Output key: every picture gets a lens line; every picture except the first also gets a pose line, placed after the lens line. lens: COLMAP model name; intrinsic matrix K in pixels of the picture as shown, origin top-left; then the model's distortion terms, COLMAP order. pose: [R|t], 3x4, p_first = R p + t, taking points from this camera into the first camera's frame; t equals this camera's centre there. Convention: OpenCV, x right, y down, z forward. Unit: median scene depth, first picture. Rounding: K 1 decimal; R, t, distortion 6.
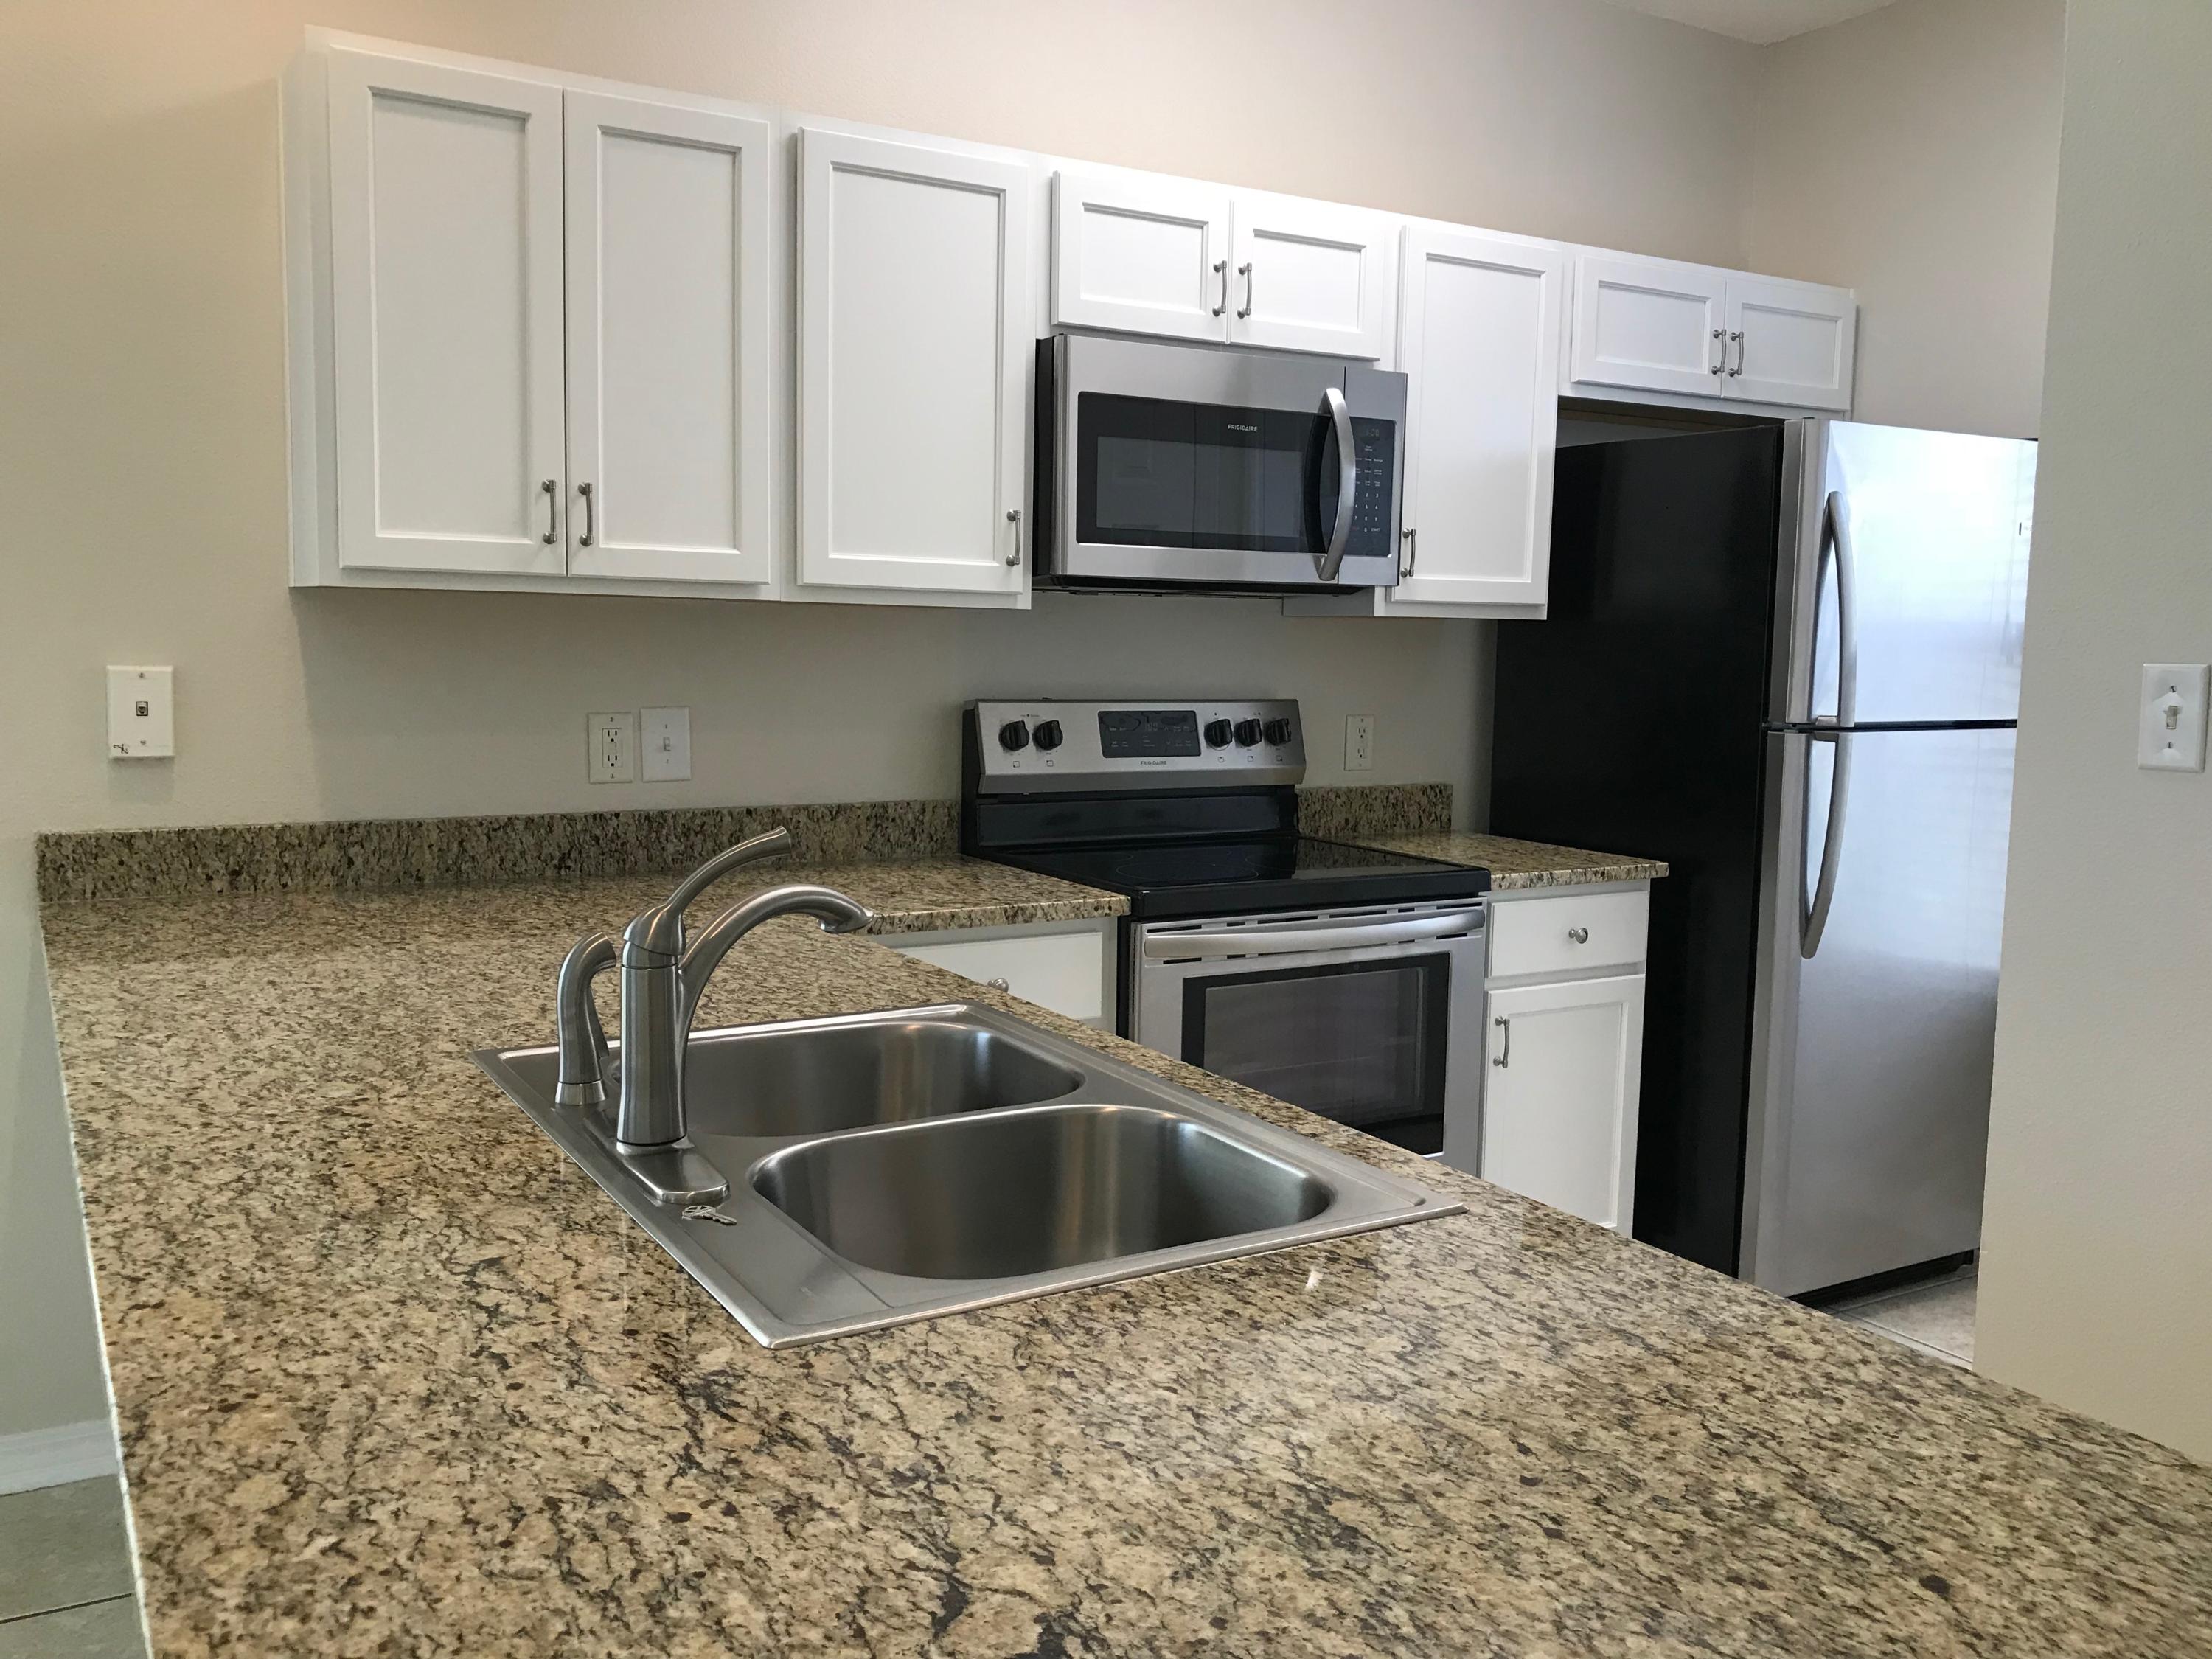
lens RADIAL K [[1820.8, 0, 1106.0], [0, 1820.8, 829.5], [0, 0, 1]] dist [0.016402, 0.000790]
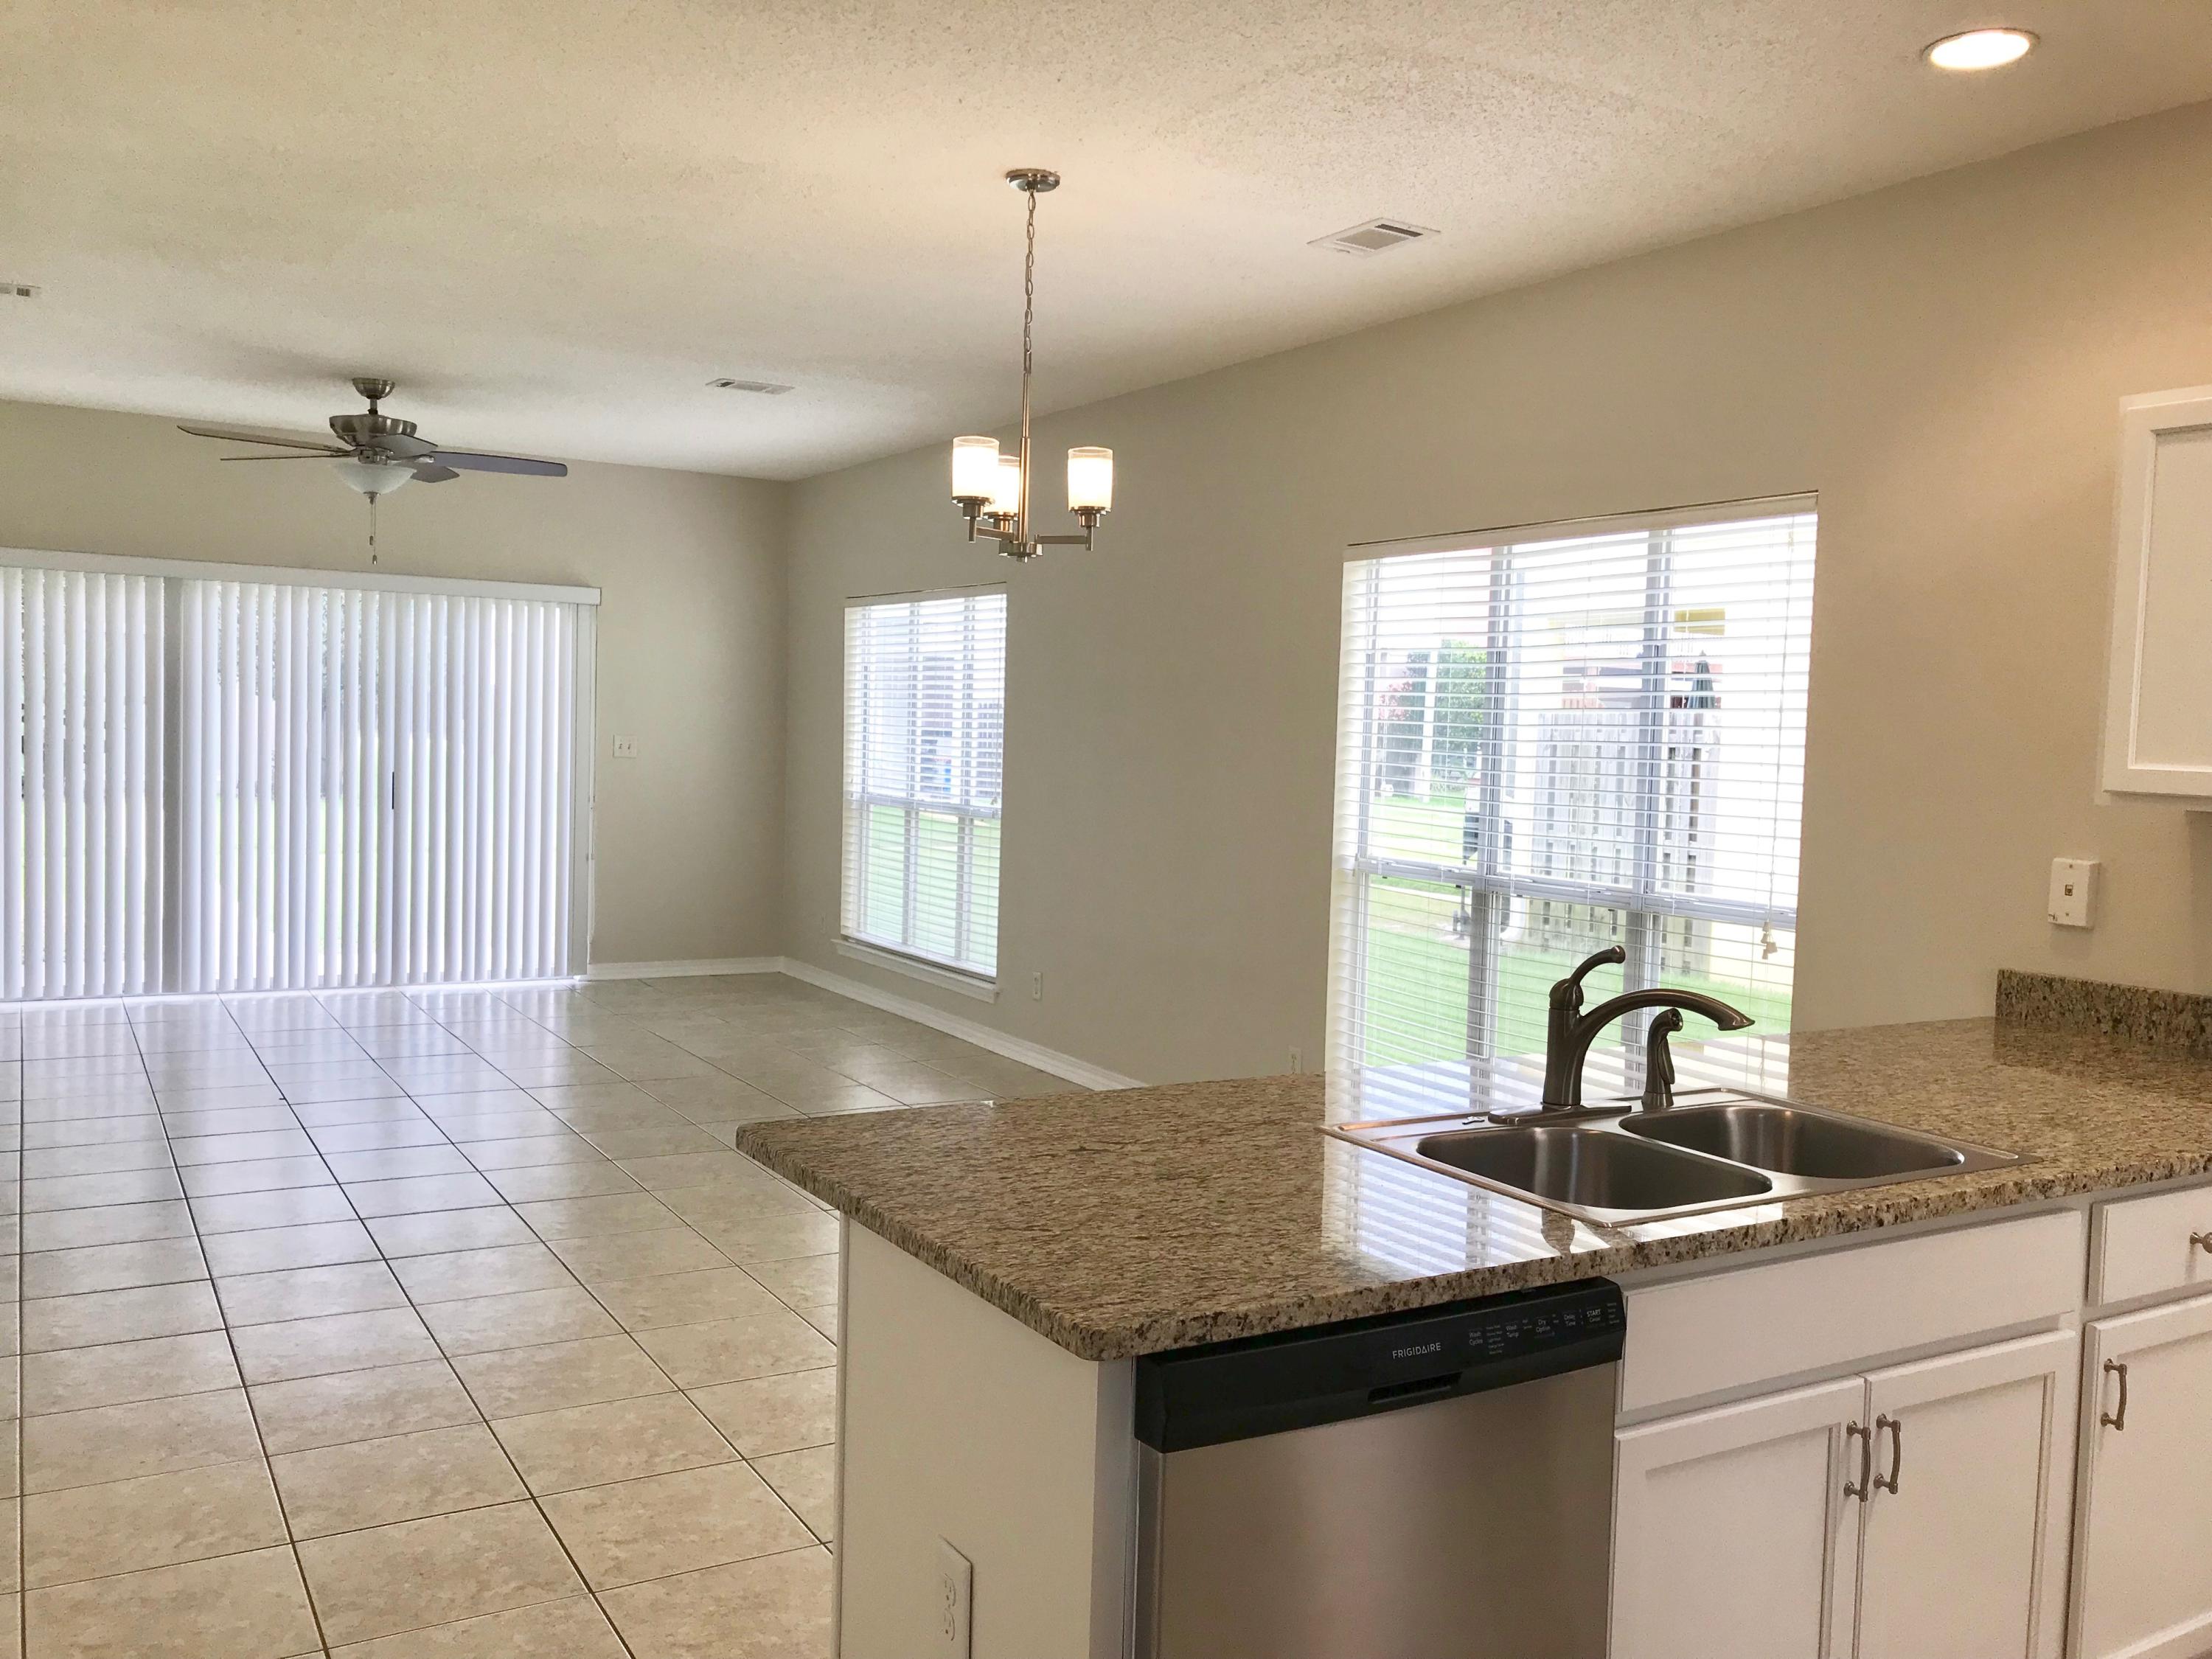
lens RADIAL K [[1792.2, 0, 1106.0], [0, 1792.2, 829.5], [0, 0, 1]] dist [0.039204, -0.003194]
pose [[-0.007569, 0.035238, -0.999350, 0.757233], [-0.144719, 0.988819, 0.035963, -0.049289], [0.989444, 0.144898, -0.002385, 0.247020]]
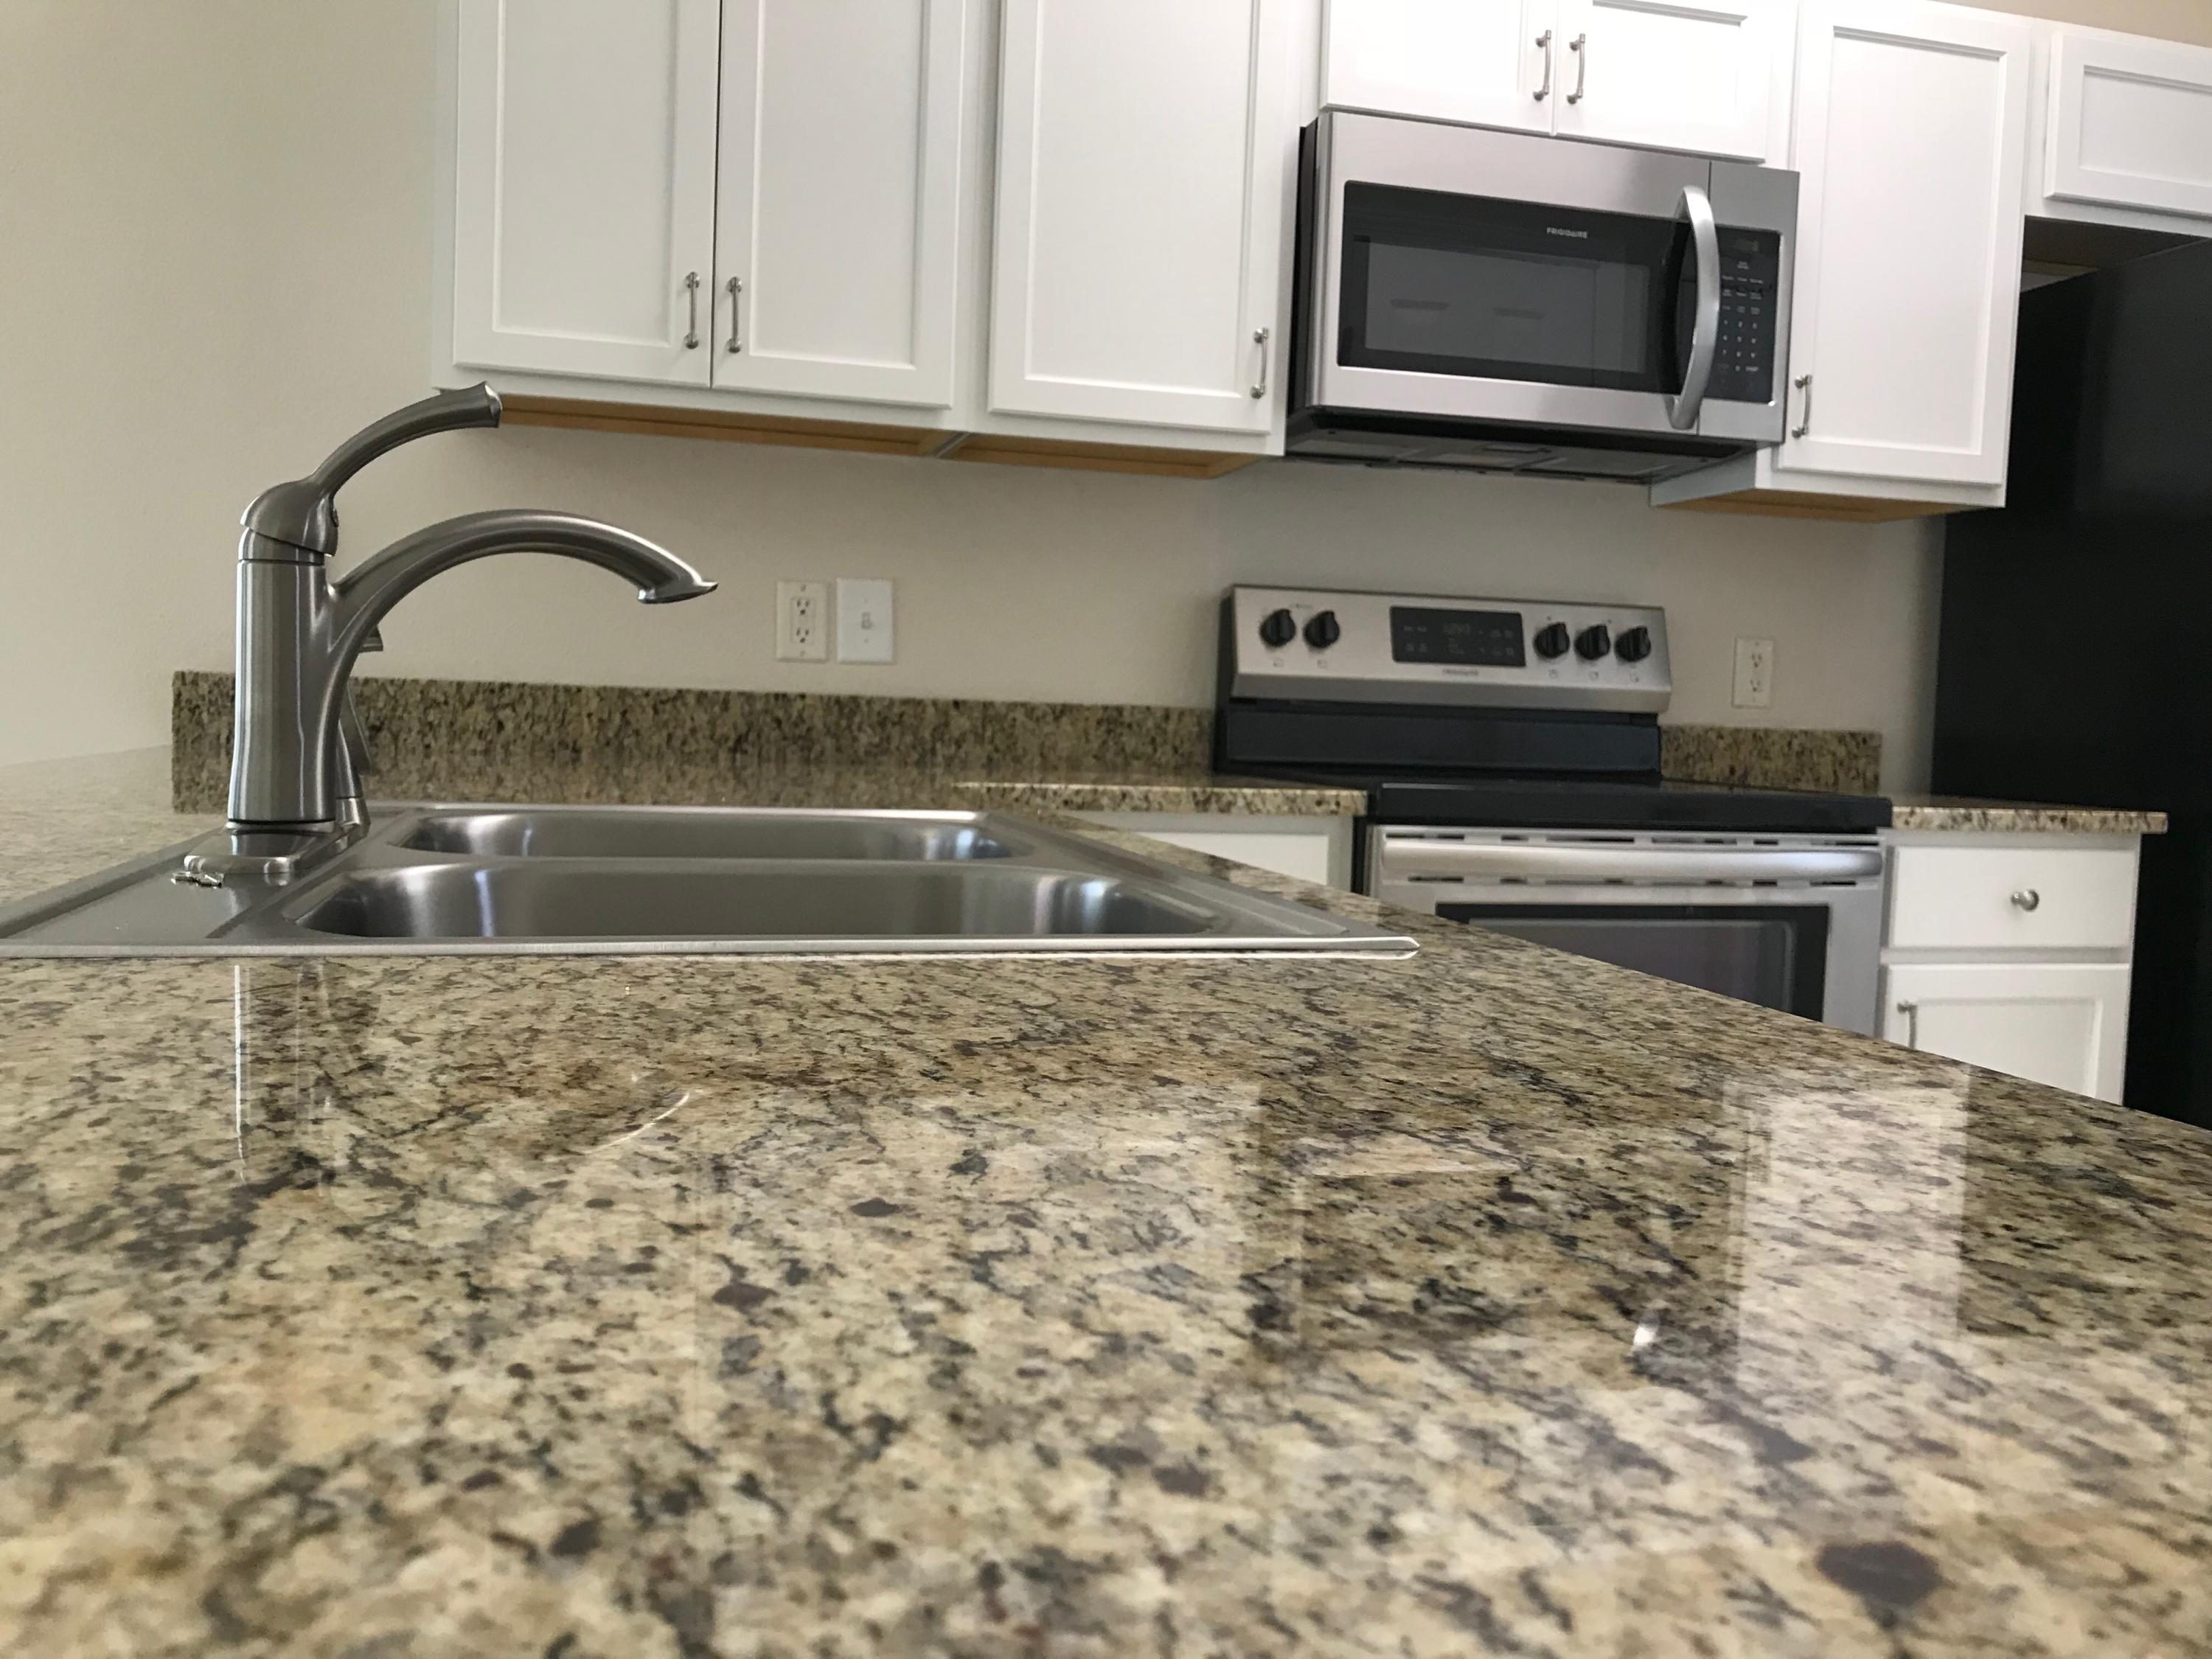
lens RADIAL K [[1825.2, 0, 1106.1], [0, 1825.2, 810.8], [0, 0, 1]] dist [0.076410, -0.142911]
pose [[0.961569, 0.031240, -0.272779, 0.116058], [-0.048529, 0.997202, -0.056863, 0.091577], [0.270240, 0.067915, 0.960395, 0.202072]]
